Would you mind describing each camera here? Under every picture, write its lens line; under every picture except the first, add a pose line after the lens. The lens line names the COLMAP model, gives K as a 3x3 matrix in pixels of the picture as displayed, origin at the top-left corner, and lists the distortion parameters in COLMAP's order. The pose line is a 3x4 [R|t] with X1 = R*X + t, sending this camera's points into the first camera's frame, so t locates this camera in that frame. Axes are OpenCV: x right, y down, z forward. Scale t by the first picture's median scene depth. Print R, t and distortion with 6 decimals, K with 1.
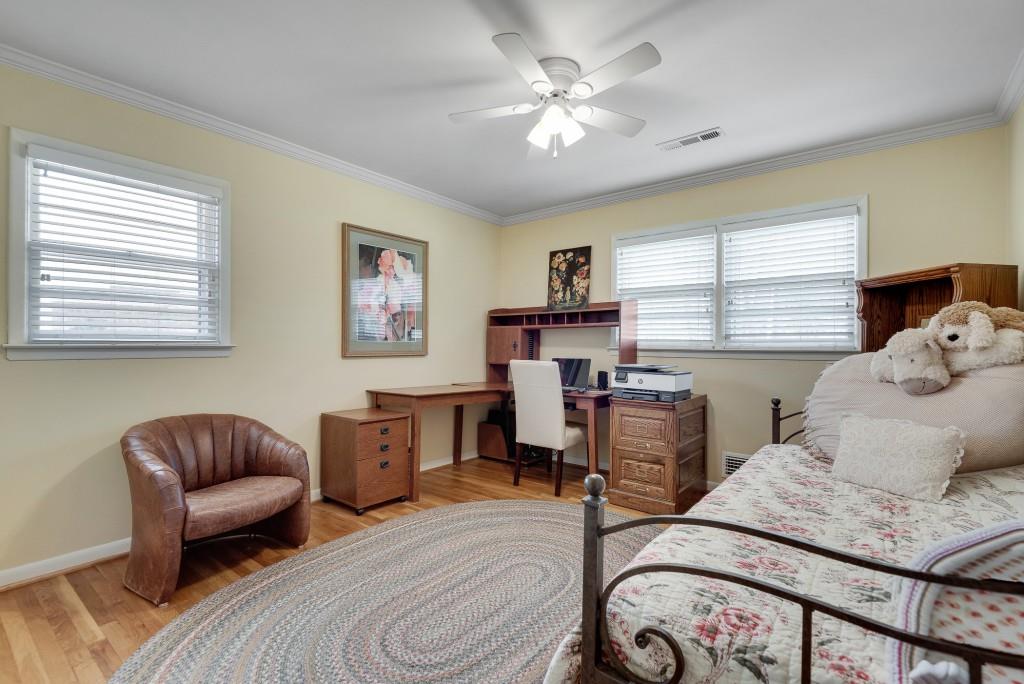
lens RADIAL K [[473.2, 0, 509.8], [0, 473.2, 347.1], [0, 0, 1]] dist [-0.000365, -0.000051]
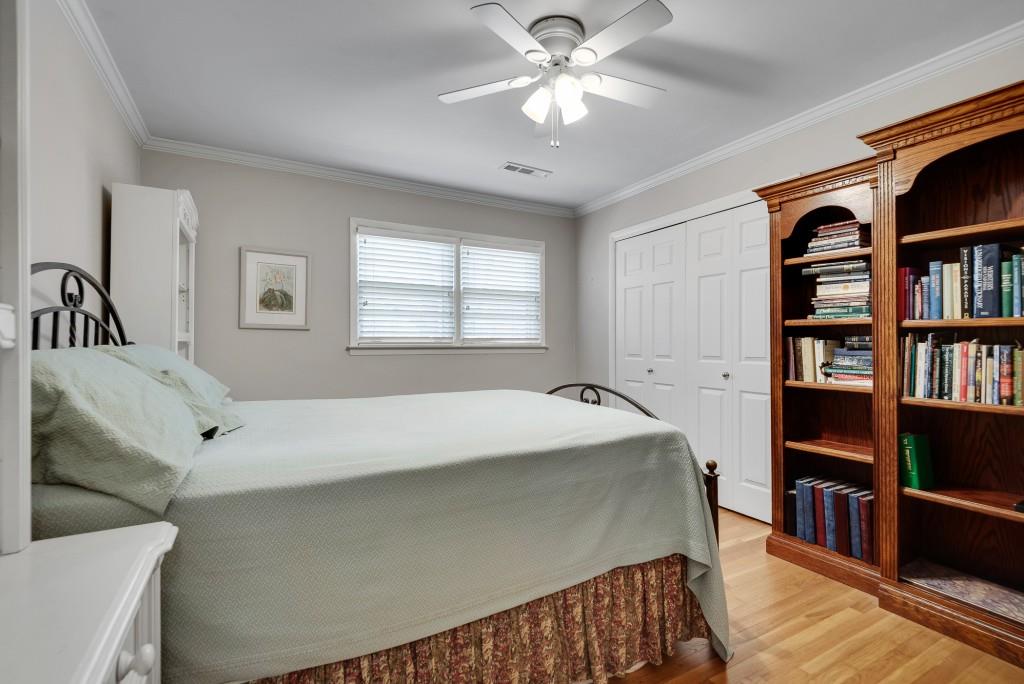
lens RADIAL K [[473.2, 0, 509.8], [0, 473.2, 347.1], [0, 0, 1]] dist [-0.000365, -0.000051]
pose [[0.394413, -0.007158, 0.918905, -0.559980], [-0.000566, 0.999968, 0.008032, -0.000901], [-0.918933, -0.003688, 0.394396, 0.429368]]
